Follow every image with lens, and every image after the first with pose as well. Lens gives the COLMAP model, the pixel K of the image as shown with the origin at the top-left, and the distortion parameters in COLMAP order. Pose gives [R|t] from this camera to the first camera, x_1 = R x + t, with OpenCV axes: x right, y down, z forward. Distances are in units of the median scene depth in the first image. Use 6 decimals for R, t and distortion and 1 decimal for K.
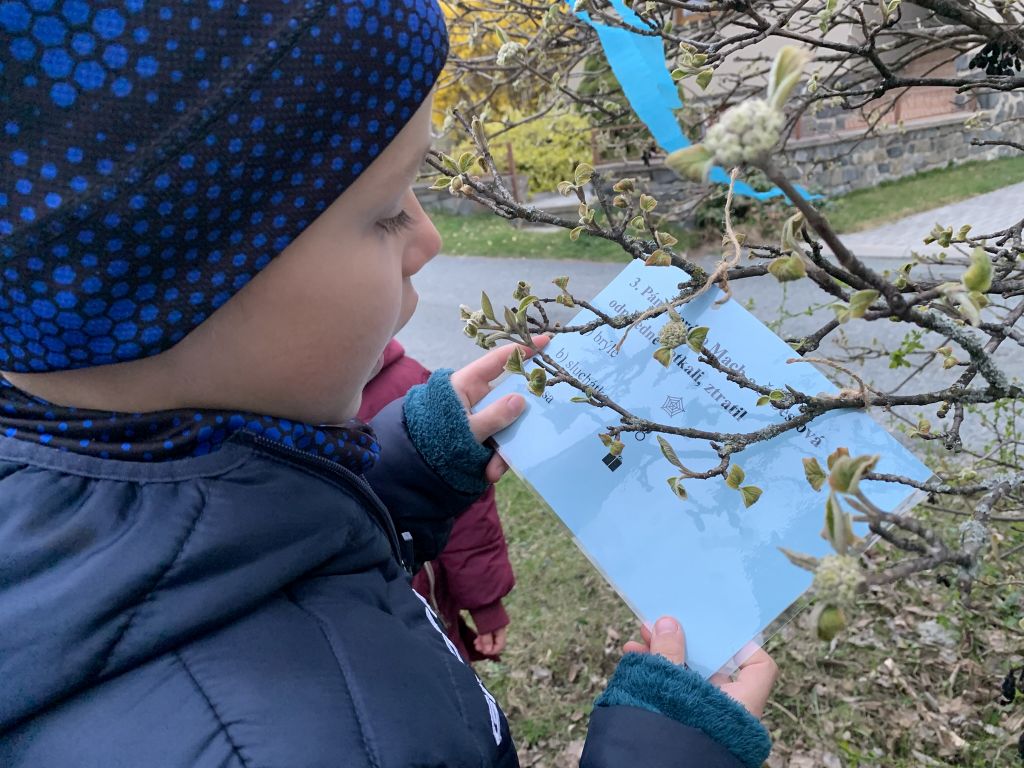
lens RADIAL K [[759.6, 0, 512.0], [0, 759.6, 384.0], [0, 0, 1]] dist [0.035893, -0.055844]
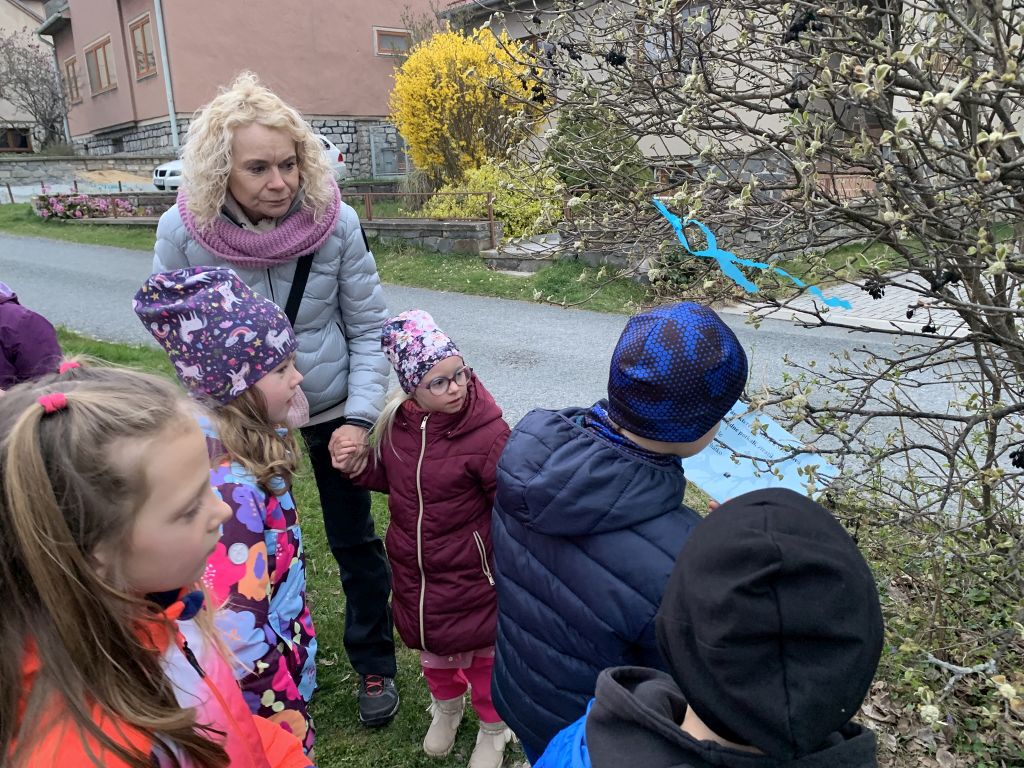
lens RADIAL K [[759.6, 0, 512.0], [0, 759.6, 384.0], [0, 0, 1]] dist [0.035893, -0.055844]
pose [[0.993508, 0.064691, 0.093584, -0.235103], [-0.062001, 0.997583, -0.031366, -0.016796], [-0.095387, 0.025360, 0.995117, -0.437624]]
